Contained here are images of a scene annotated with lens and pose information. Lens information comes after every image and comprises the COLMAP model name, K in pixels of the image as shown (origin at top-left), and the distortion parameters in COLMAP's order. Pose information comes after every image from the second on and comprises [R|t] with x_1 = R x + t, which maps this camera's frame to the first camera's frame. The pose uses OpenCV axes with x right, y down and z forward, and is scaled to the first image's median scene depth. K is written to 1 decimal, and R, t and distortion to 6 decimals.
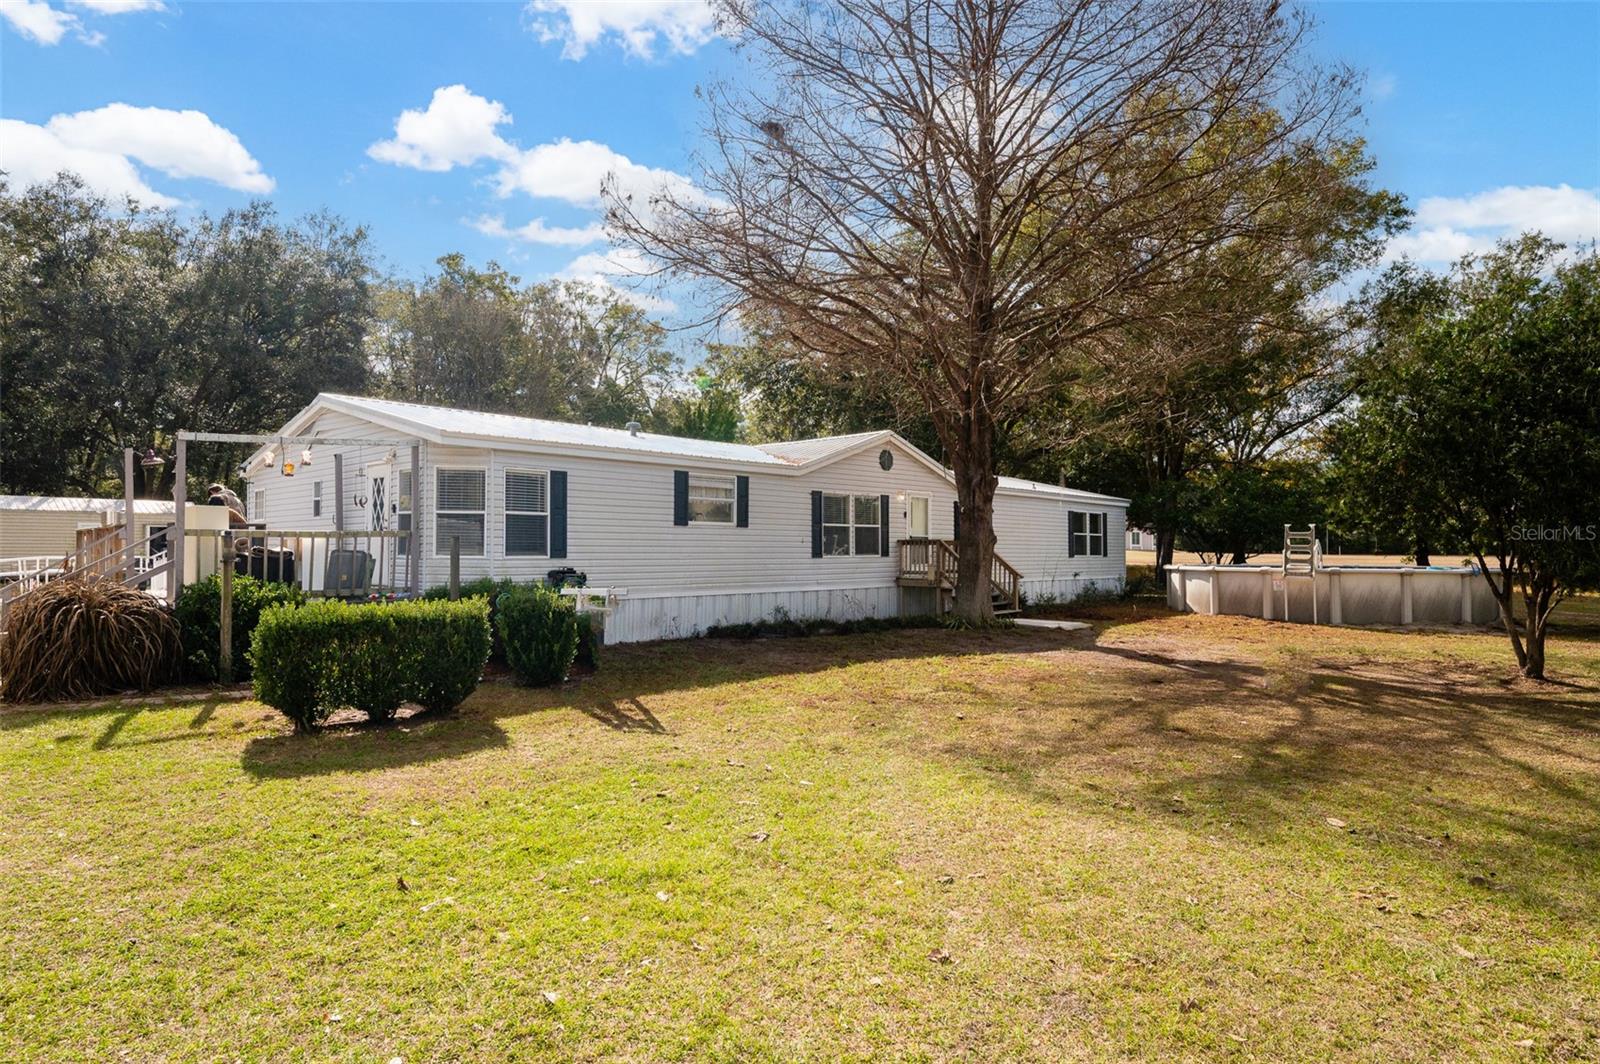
lens RADIAL K [[925.6, 0, 798.6], [0, 925.6, 533.9], [0, 0, 1]] dist [-0.002278, -0.000184]
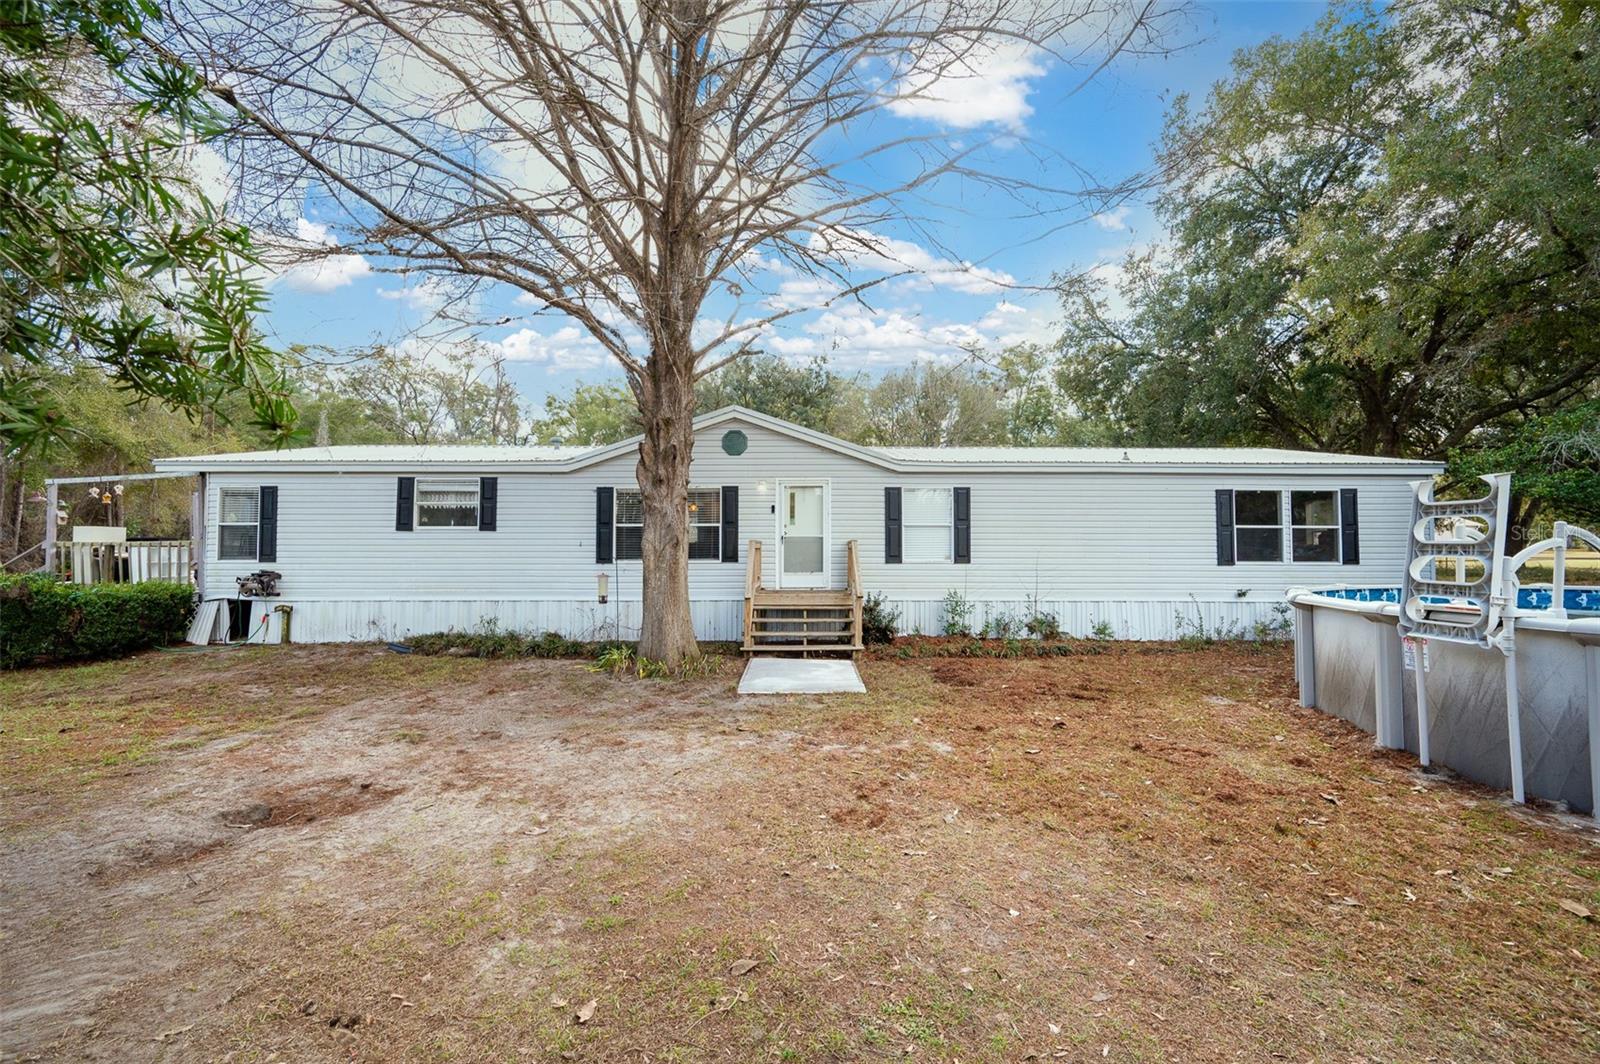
lens RADIAL K [[643.9, 0, 803.0], [0, 643.9, 534.2], [0, 0, 1]] dist [-0.001558, 0.000244]
pose [[0.680441, -0.028454, -0.732250, 0.588831], [0.014291, 0.999571, -0.025562, 0.016519], [0.732663, 0.006929, 0.680556, 0.713307]]
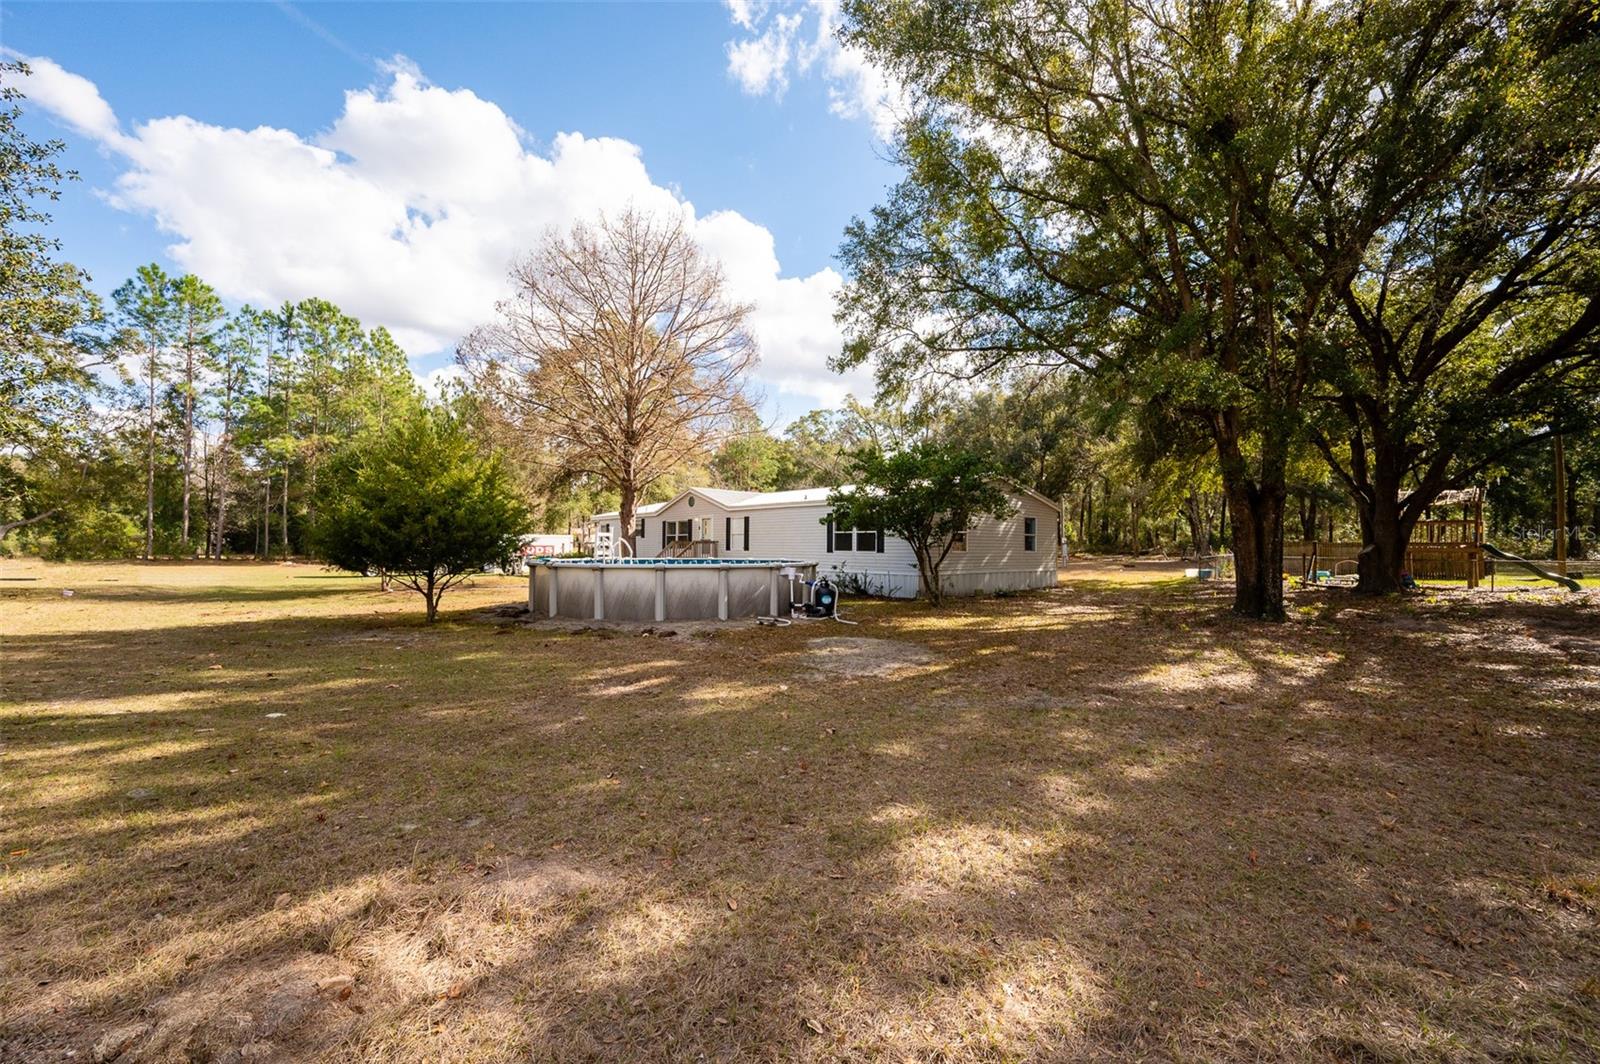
lens RADIAL K [[643.9, 0, 801.7], [0, 643.9, 537.2], [0, 0, 1]] dist [-0.001558, 0.000244]
pose [[-0.094333, -0.023345, -0.995267, 1.560071], [0.008748, 0.999667, -0.024277, 0.035486], [0.995502, -0.010997, -0.094098, 1.472701]]
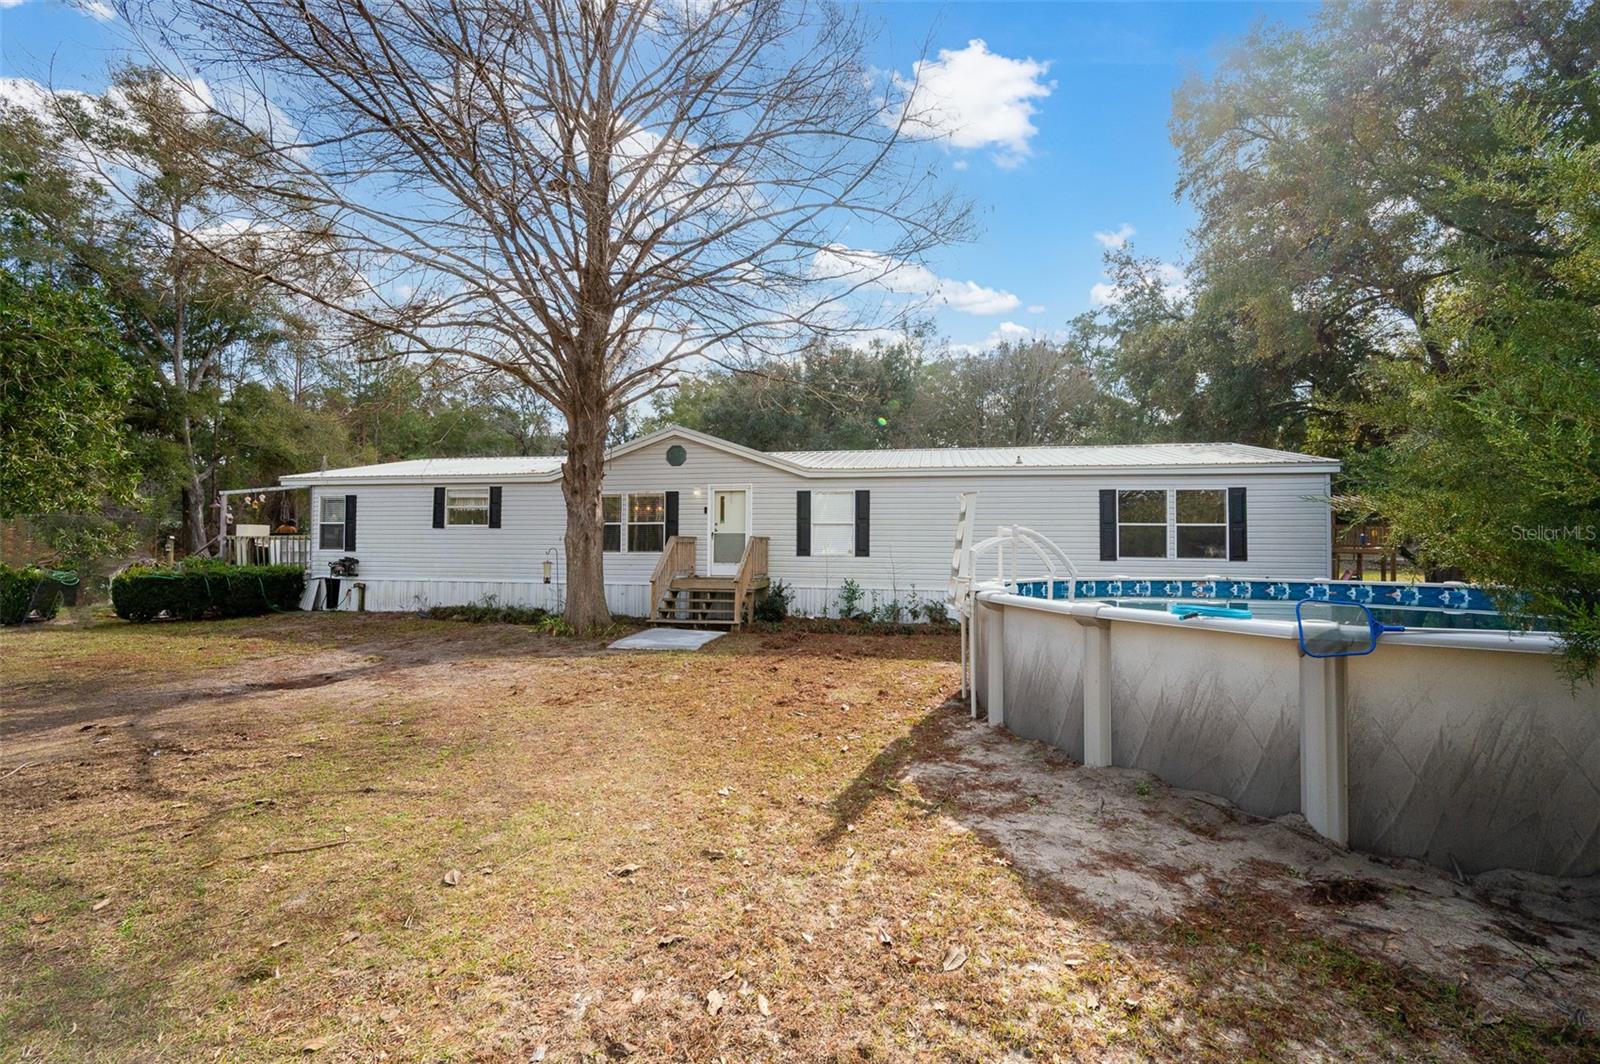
lens RADIAL K [[653.3, 0, 798.2], [0, 653.3, 540.2], [0, 0, 1]] dist [0.001941, 0.000003]
pose [[0.524690, -0.014916, -0.851163, 0.812188], [0.008249, 0.999889, -0.012437, 0.021076], [0.851254, -0.000496, 0.524754, 0.804768]]
